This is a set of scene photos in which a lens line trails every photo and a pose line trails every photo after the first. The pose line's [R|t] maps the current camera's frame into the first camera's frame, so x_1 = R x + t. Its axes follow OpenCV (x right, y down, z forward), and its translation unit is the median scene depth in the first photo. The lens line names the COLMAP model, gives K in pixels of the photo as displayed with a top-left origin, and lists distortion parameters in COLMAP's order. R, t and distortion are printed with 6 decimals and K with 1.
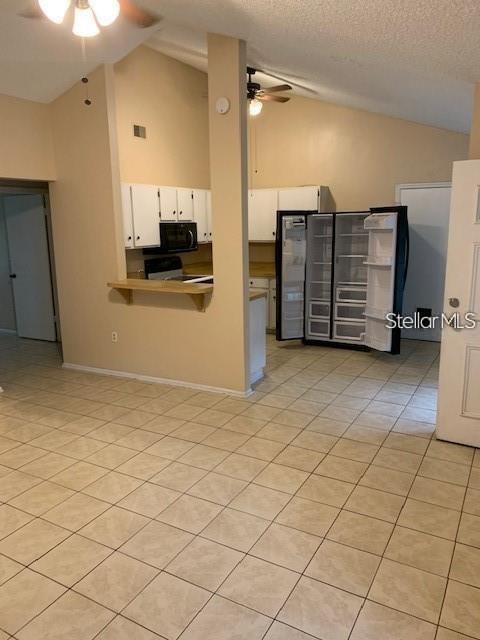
lens RADIAL K [[492.8, 0, 240.0], [0, 492.8, 320.0], [0, 0, 1]] dist [0.002565, -0.002320]
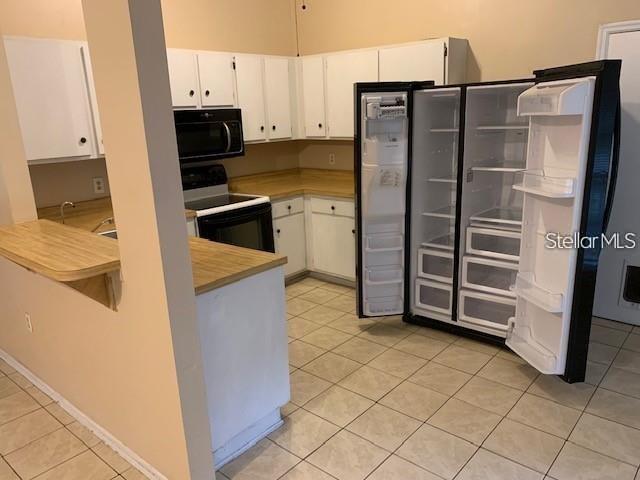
lens RADIAL K [[496.9, 0, 328.5], [0, 496.9, 240.8], [0, 0, 1]] dist [0.002588, 0.006156]
pose [[0.981980, 0.029860, -0.186613, 0.149563], [-0.018202, 0.997792, 0.063878, -0.083092], [0.188109, -0.059331, 0.980355, 0.442437]]
